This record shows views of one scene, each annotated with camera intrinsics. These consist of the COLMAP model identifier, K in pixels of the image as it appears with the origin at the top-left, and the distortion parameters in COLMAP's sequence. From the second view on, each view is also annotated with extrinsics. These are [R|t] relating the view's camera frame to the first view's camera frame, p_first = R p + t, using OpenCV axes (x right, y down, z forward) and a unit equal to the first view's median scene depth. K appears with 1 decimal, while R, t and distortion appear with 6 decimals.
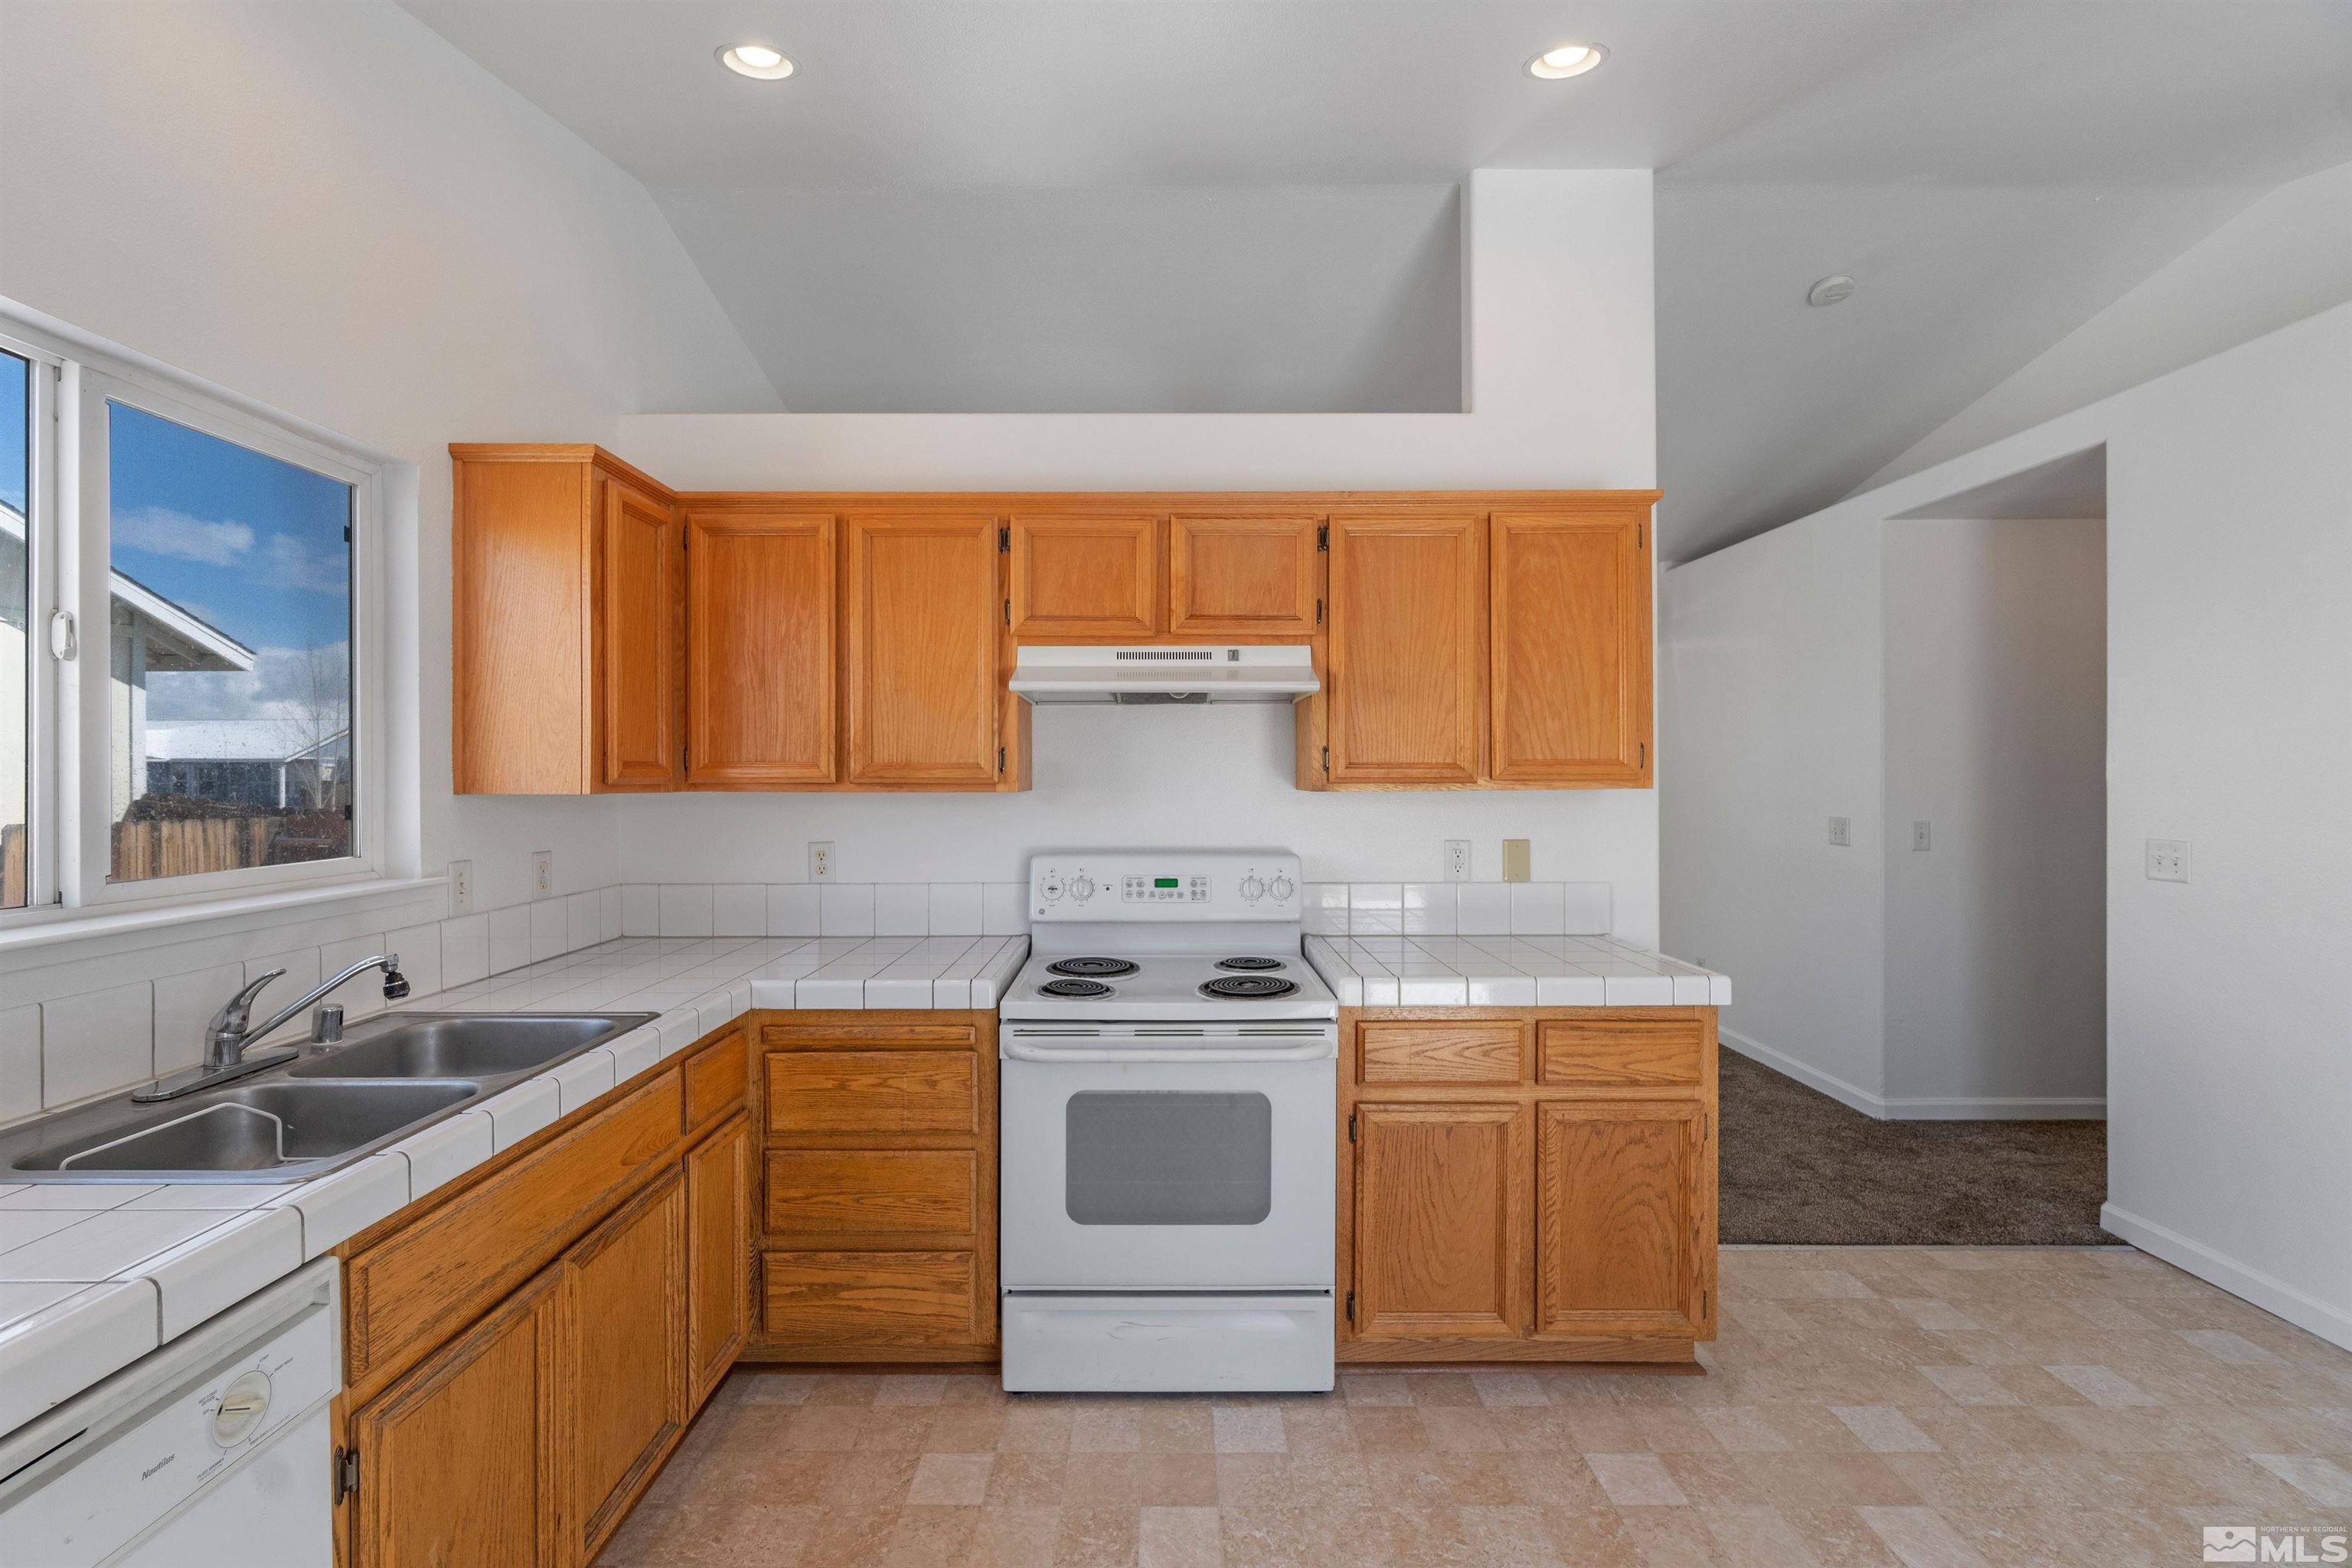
lens RADIAL K [[998.7, 0, 1170.6], [0, 998.7, 777.9], [0, 0, 1]] dist [-0.012343, 0.004902]
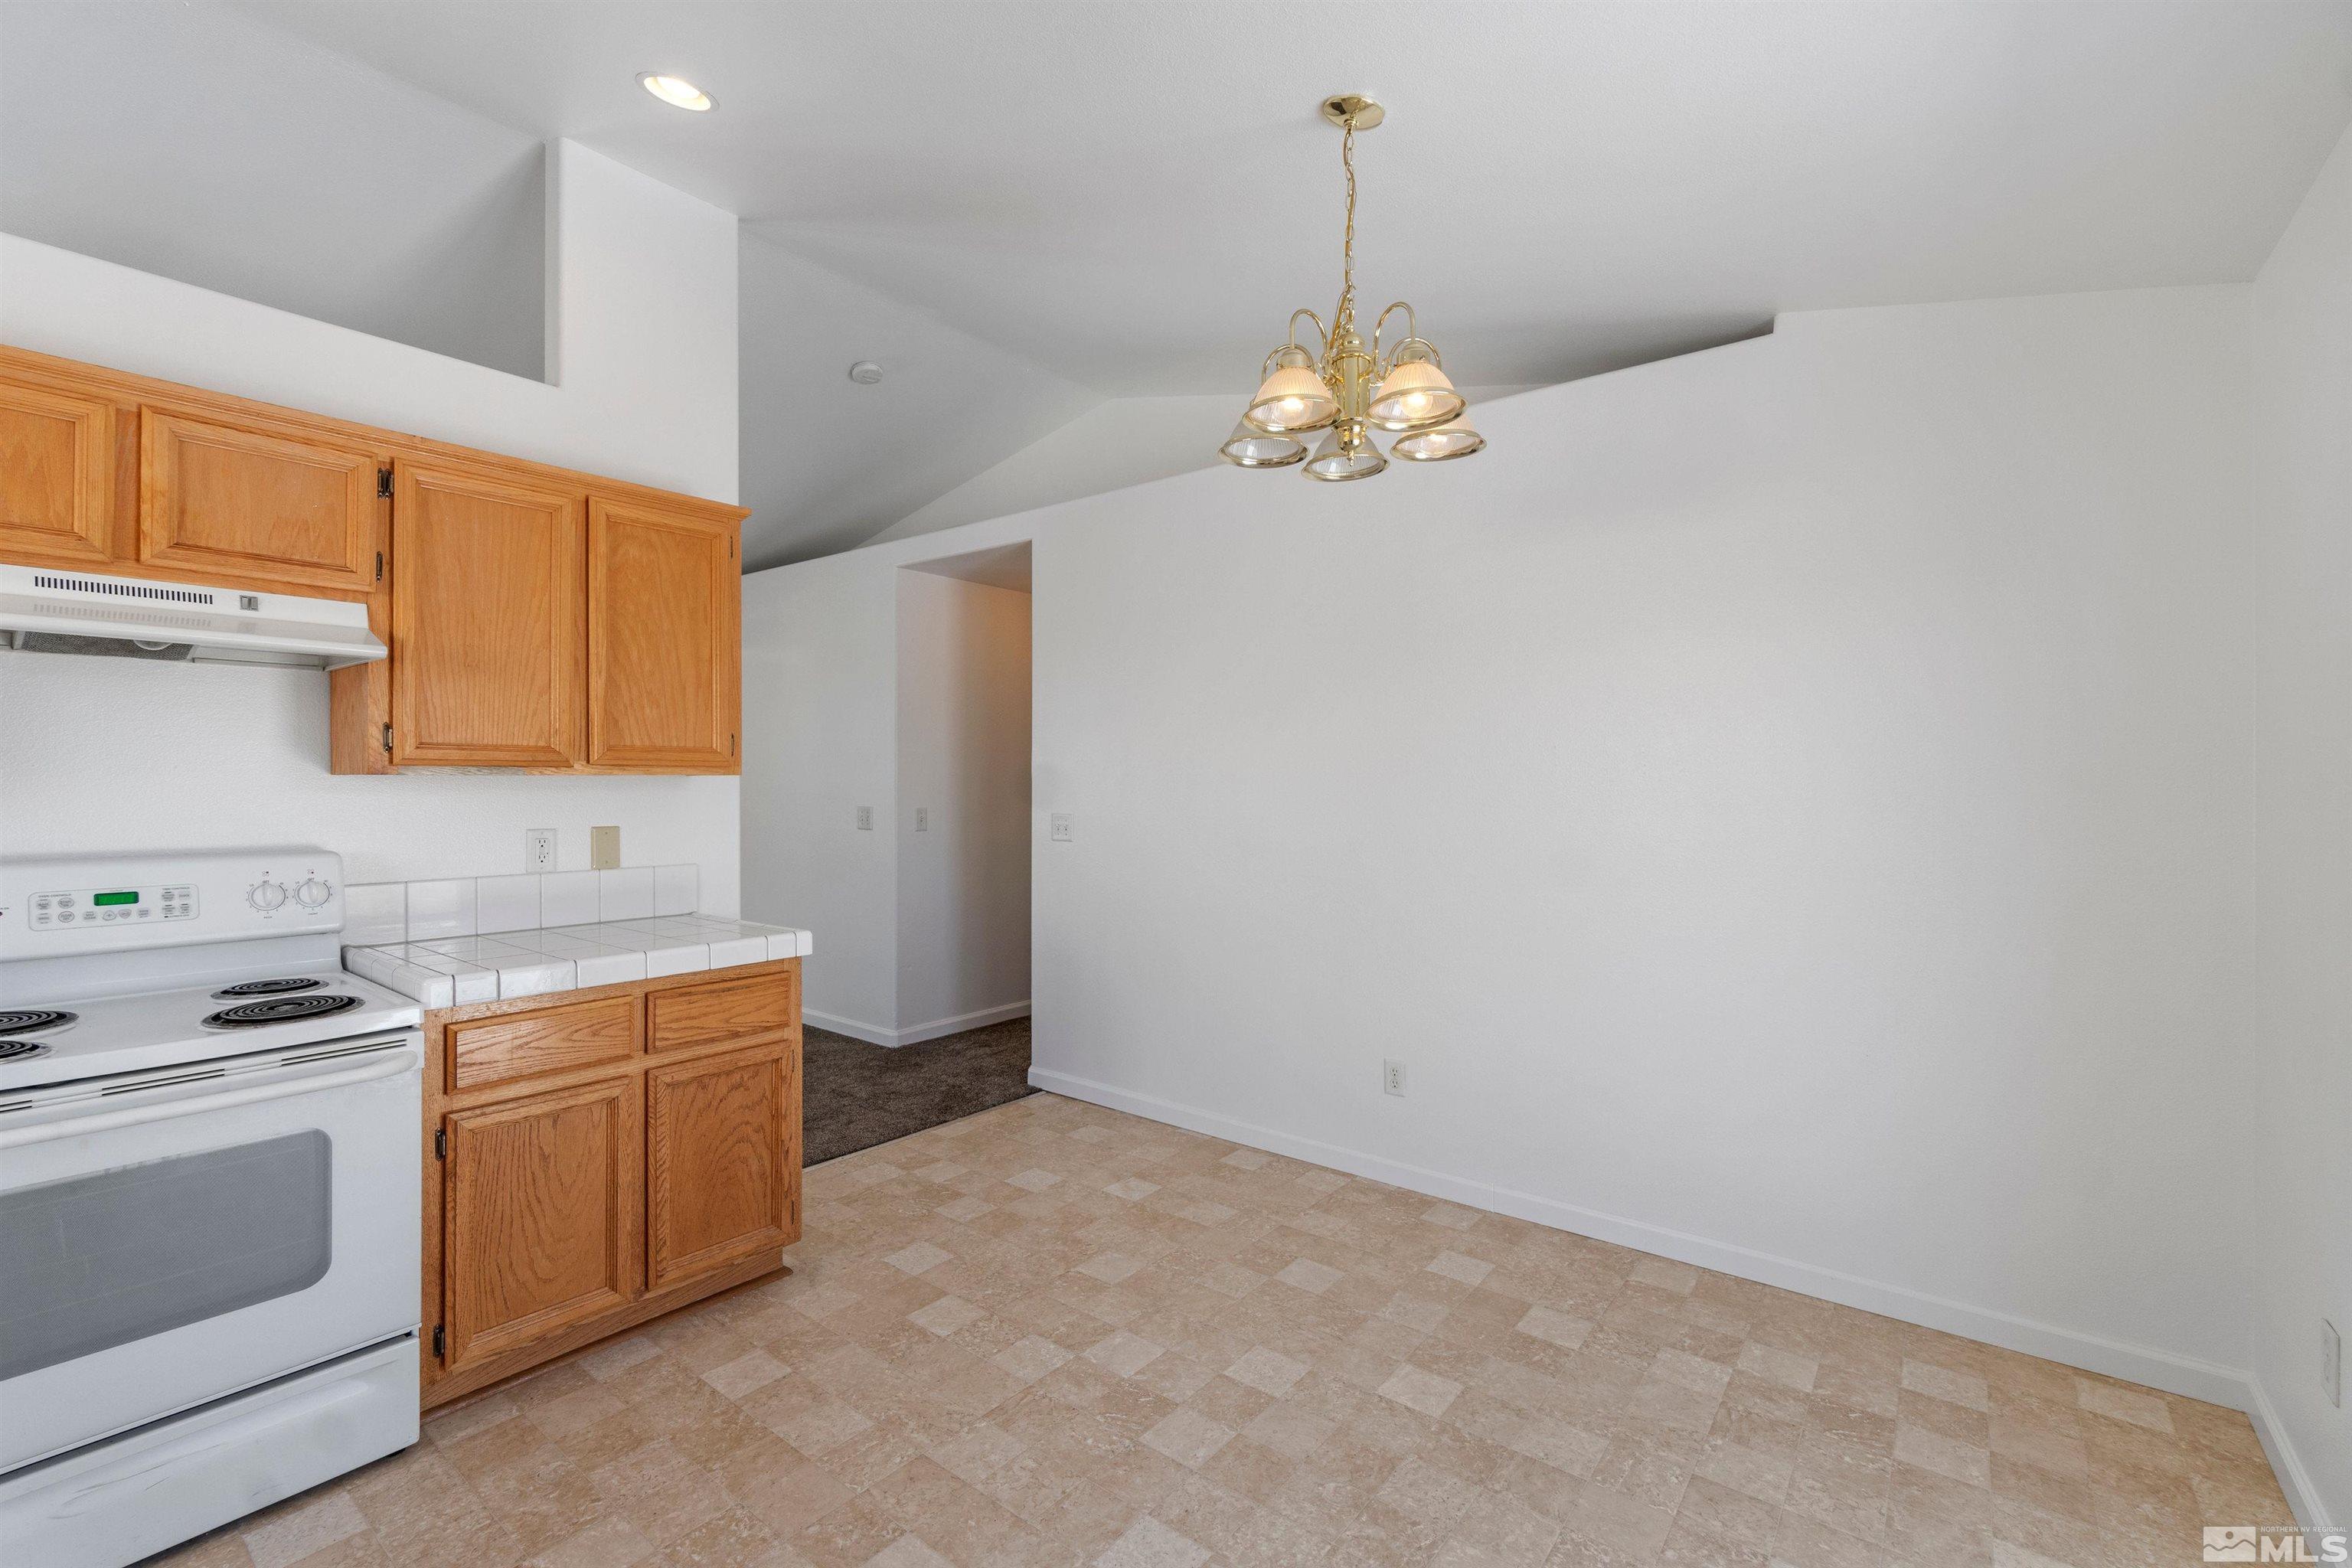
lens RADIAL K [[1008.2, 0, 1145.9], [0, 1008.2, 787.3], [0, 0, 1]] dist [-0.007405, 0.000315]
pose [[0.628979, -0.000275, 0.777422, -0.109856], [-0.001446, 0.999998, 0.001524, 0.022491], [-0.777421, -0.002083, 0.628977, -0.063934]]
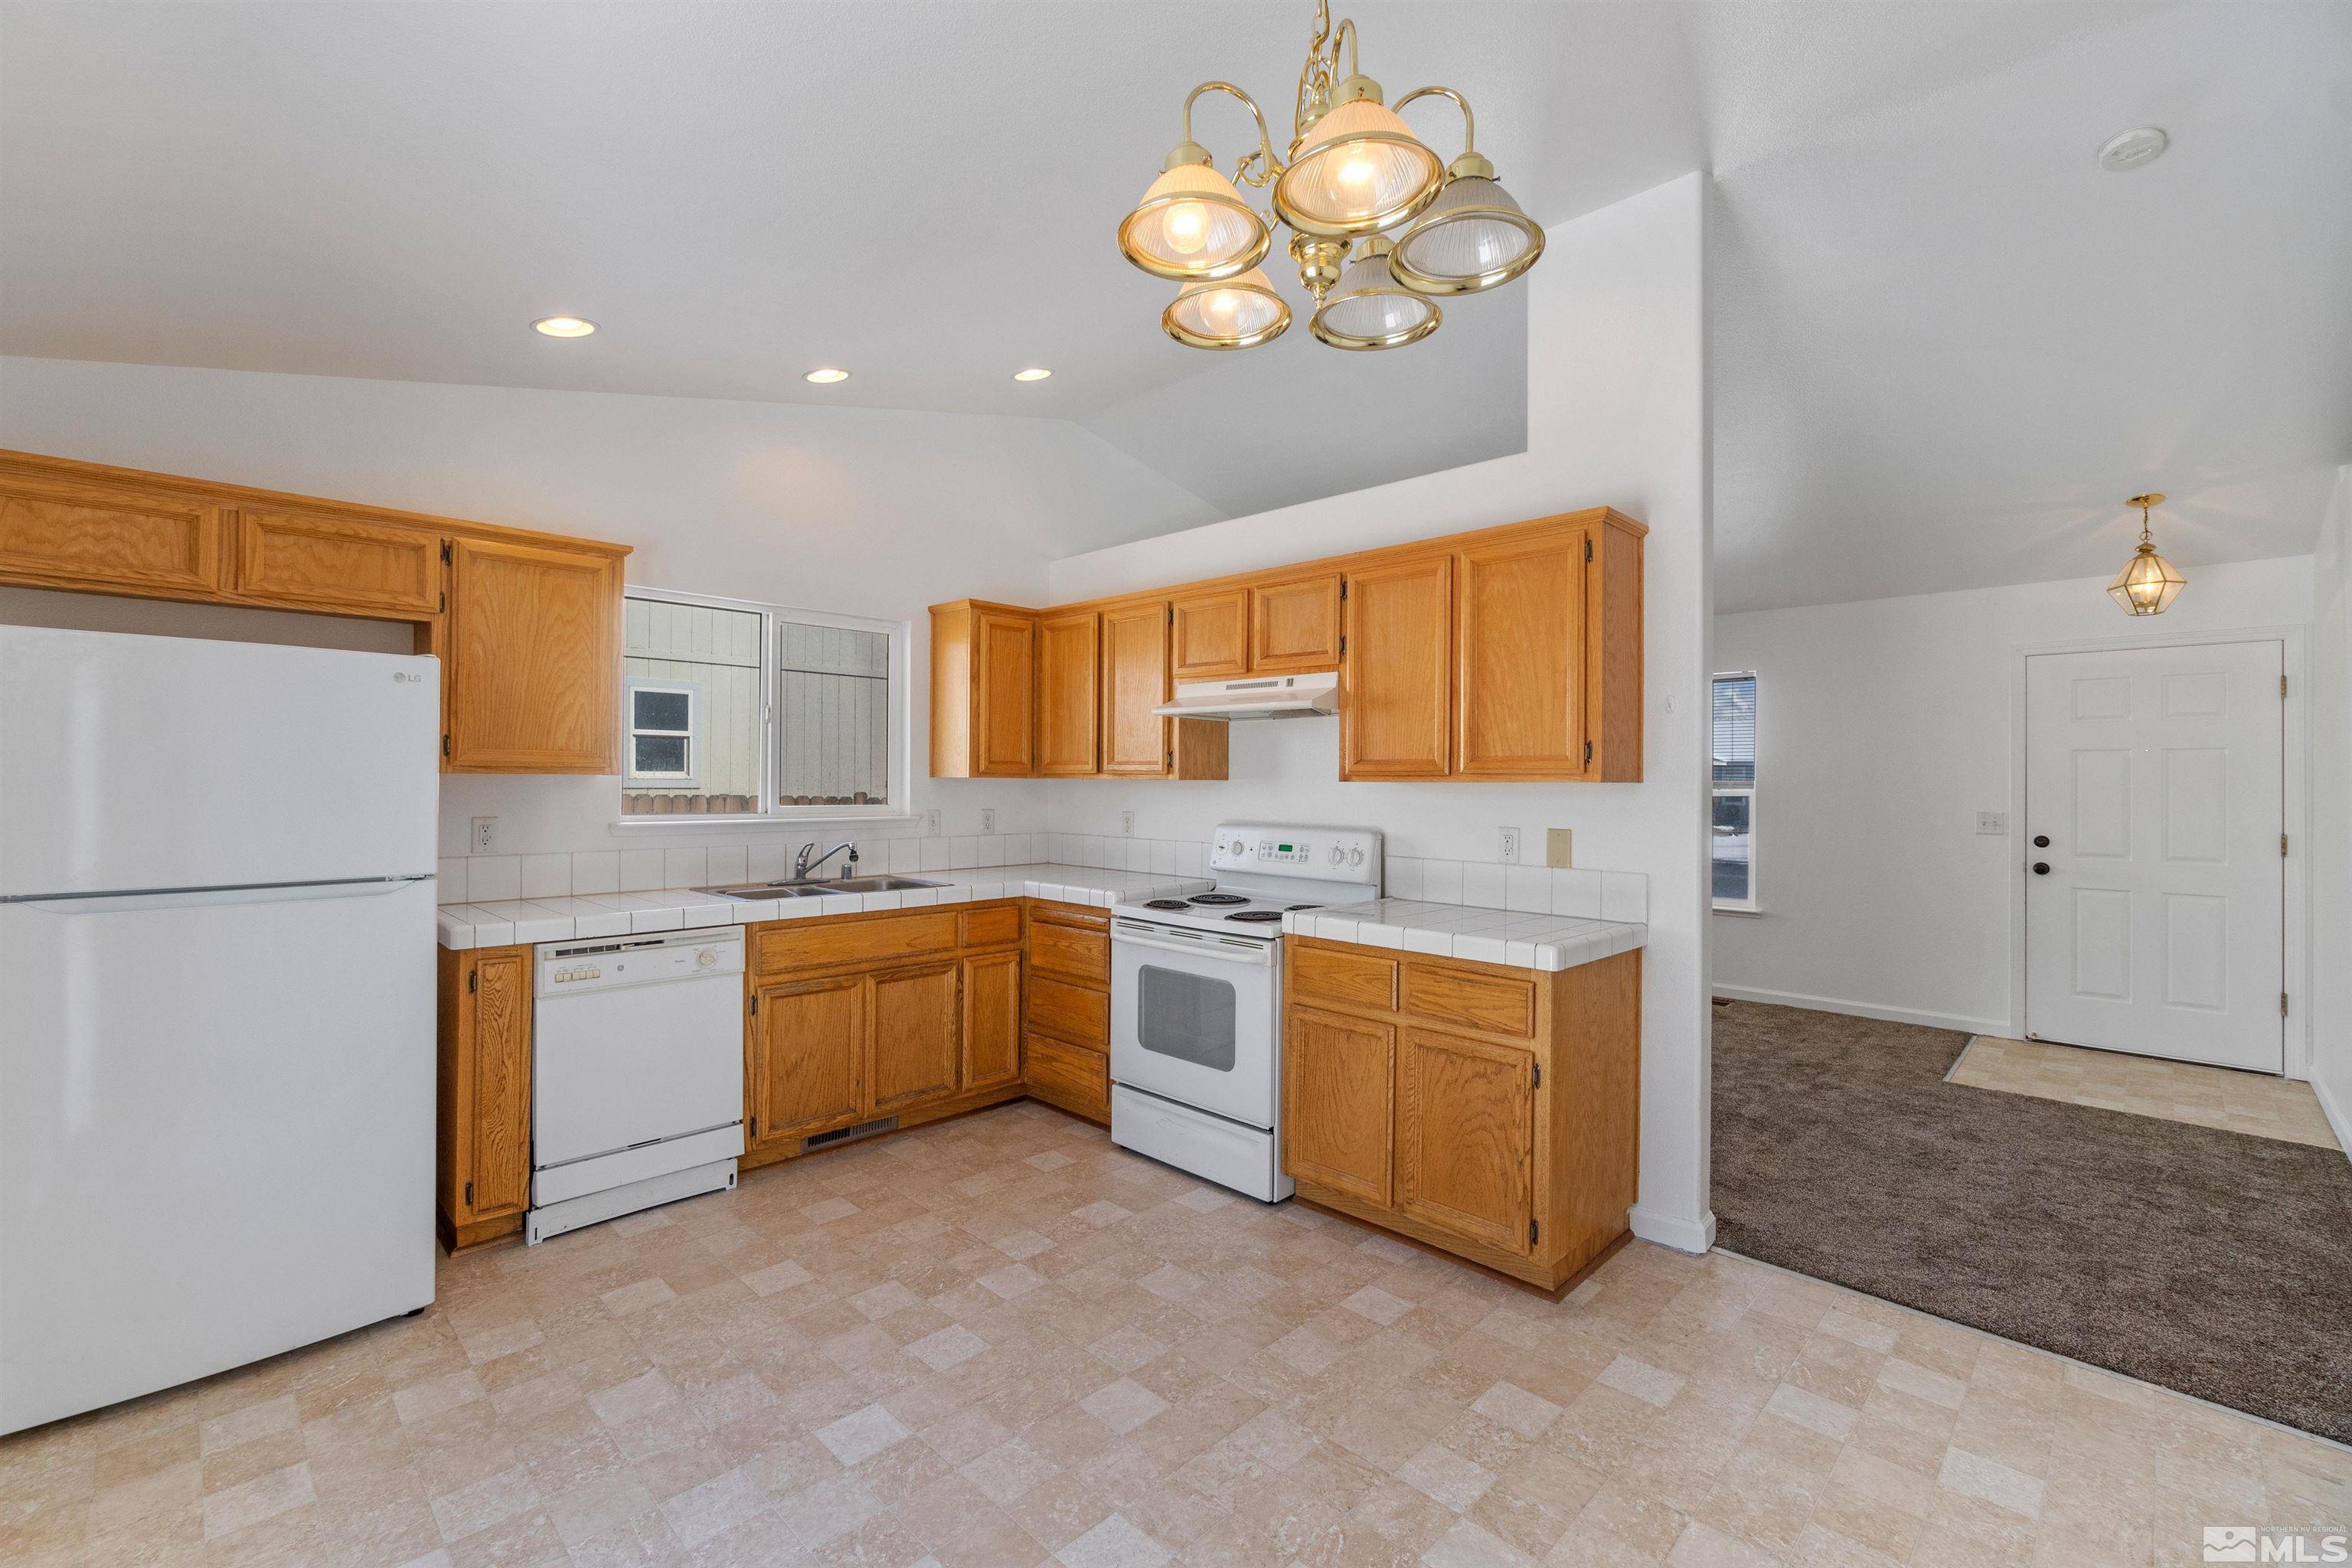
lens RADIAL K [[998.7, 0, 1170.6], [0, 998.7, 777.9], [0, 0, 1]] dist [-0.012343, 0.004902]
pose [[0.712042, 0.006973, -0.702102, 0.921246], [-0.011664, 0.999930, -0.001899, 0.013927], [0.702040, 0.009541, 0.712074, -0.100545]]
